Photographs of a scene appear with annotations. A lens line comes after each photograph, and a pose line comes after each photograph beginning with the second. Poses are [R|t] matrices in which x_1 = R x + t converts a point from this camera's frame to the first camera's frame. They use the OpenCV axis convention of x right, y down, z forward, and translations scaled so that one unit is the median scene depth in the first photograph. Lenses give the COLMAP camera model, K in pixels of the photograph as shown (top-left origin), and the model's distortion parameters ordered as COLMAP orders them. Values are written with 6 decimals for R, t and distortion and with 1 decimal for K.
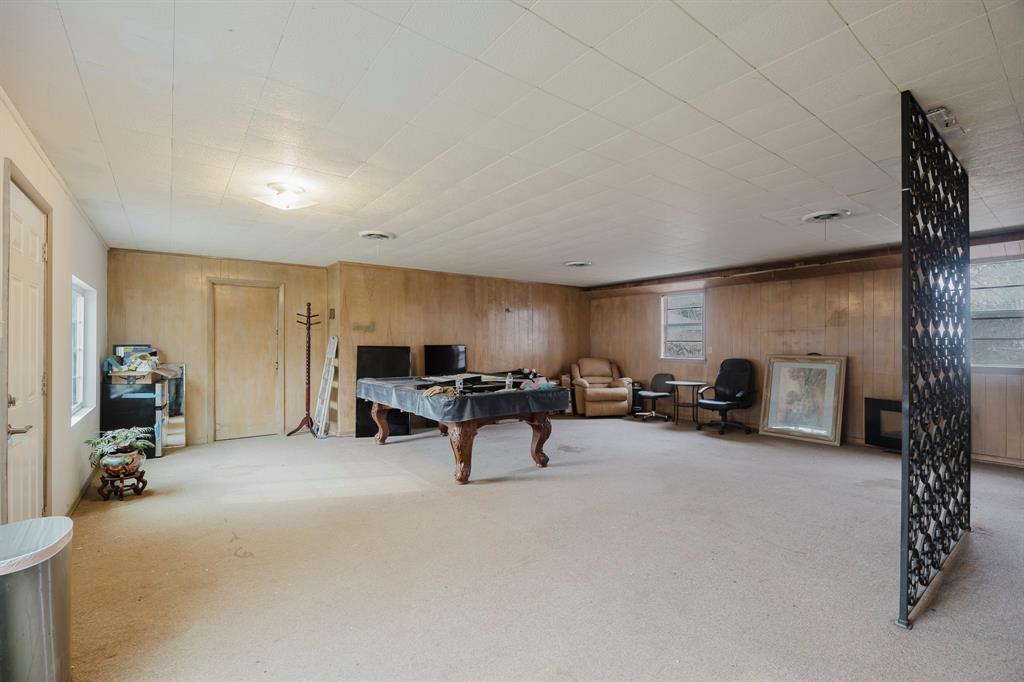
lens RADIAL K [[445.8, 0, 515.2], [0, 445.8, 342.9], [0, 0, 1]] dist [-0.002280, -0.000291]
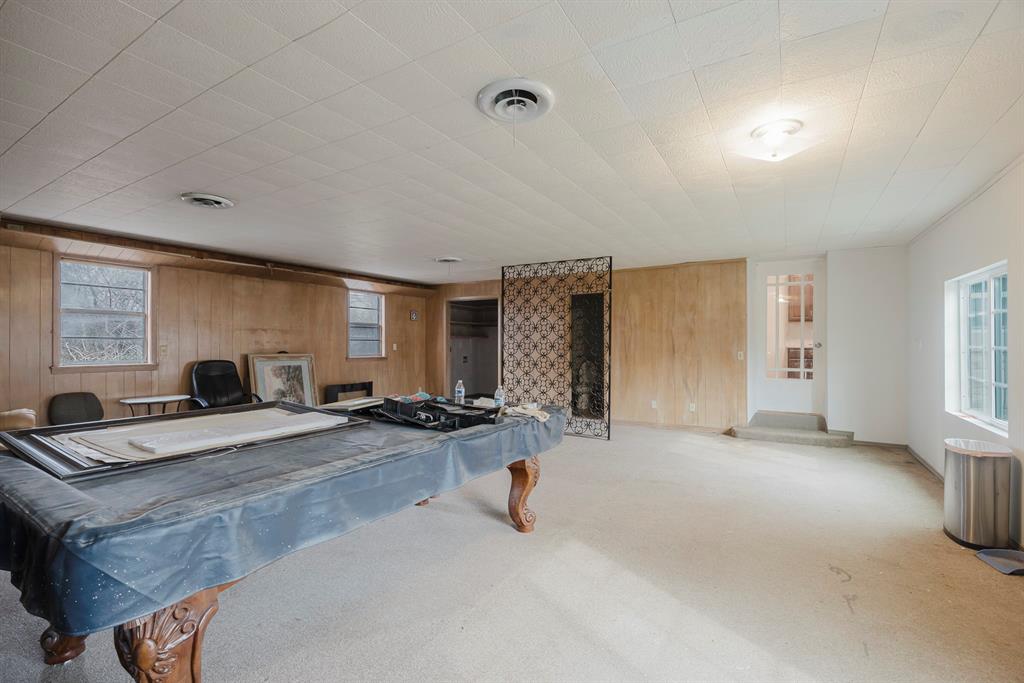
lens RADIAL K [[445.8, 0, 516.8], [0, 445.8, 342.8], [0, 0, 1]] dist [-0.002280, -0.000291]
pose [[-0.351360, 0.003101, 0.936235, -0.519814], [-0.002765, 0.999987, -0.004350, 0.005400], [-0.936236, -0.004117, -0.351346, 0.819603]]
